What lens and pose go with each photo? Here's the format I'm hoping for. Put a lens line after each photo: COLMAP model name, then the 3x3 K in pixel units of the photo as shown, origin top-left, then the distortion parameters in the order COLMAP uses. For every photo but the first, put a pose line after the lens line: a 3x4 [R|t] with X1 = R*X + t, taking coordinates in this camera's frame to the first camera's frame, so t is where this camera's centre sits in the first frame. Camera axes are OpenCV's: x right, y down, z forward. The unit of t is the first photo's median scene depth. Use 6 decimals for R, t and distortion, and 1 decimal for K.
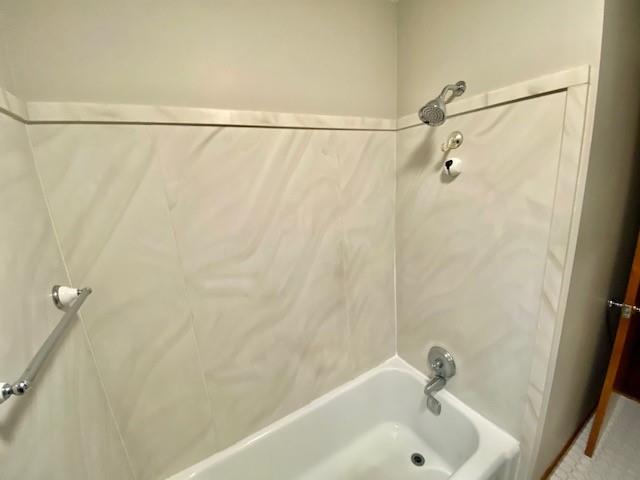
lens RADIAL K [[263.7, 0, 319.4], [0, 263.7, 238.7], [0, 0, 1]] dist [0.002194, -0.000724]
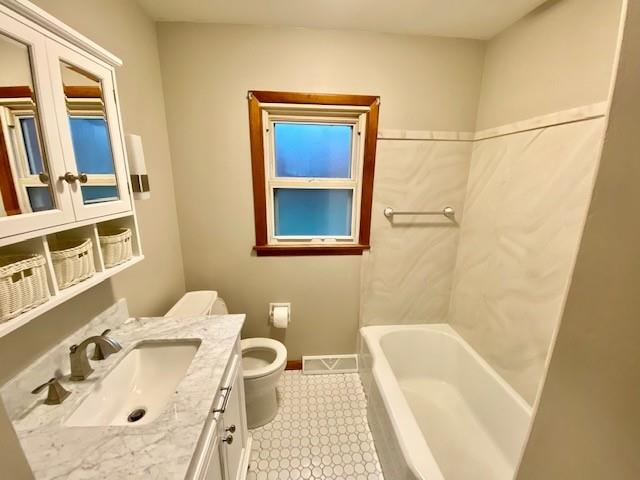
lens RADIAL K [[263.7, 0, 320.2], [0, 263.7, 235.1], [0, 0, 1]] dist [0.002194, -0.000724]
pose [[-0.434308, 0.261656, -0.861924, 1.302073], [-0.197063, 0.906101, 0.374363, -0.201881], [0.878944, 0.332442, -0.341964, 0.606140]]
